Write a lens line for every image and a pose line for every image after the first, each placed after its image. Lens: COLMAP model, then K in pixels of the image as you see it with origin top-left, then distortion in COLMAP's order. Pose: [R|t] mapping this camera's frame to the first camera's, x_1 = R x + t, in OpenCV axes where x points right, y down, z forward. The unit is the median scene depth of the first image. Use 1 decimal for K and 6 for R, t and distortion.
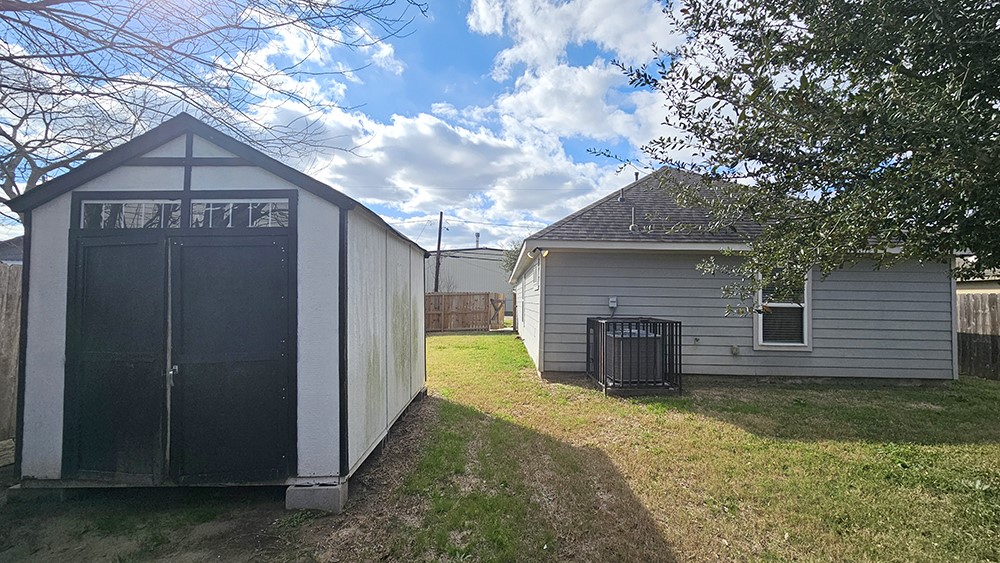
lens RADIAL K [[412.3, 0, 499.4], [0, 412.3, 284.5], [0, 0, 1]] dist [0.000126, 0.000364]
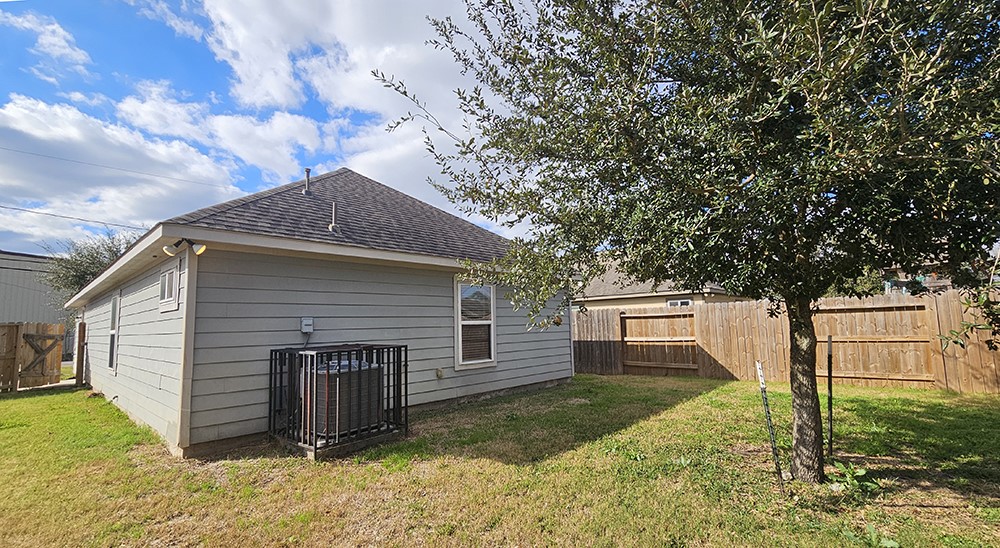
lens RADIAL K [[433.8, 0, 500.8], [0, 433.8, 280.7], [0, 0, 1]] dist [-0.003807, 0.000179]
pose [[0.667000, 0.043566, 0.743783, -0.071338], [0.009935, 0.997680, -0.067346, 0.019345], [-0.744991, 0.052309, 0.665020, 0.244165]]
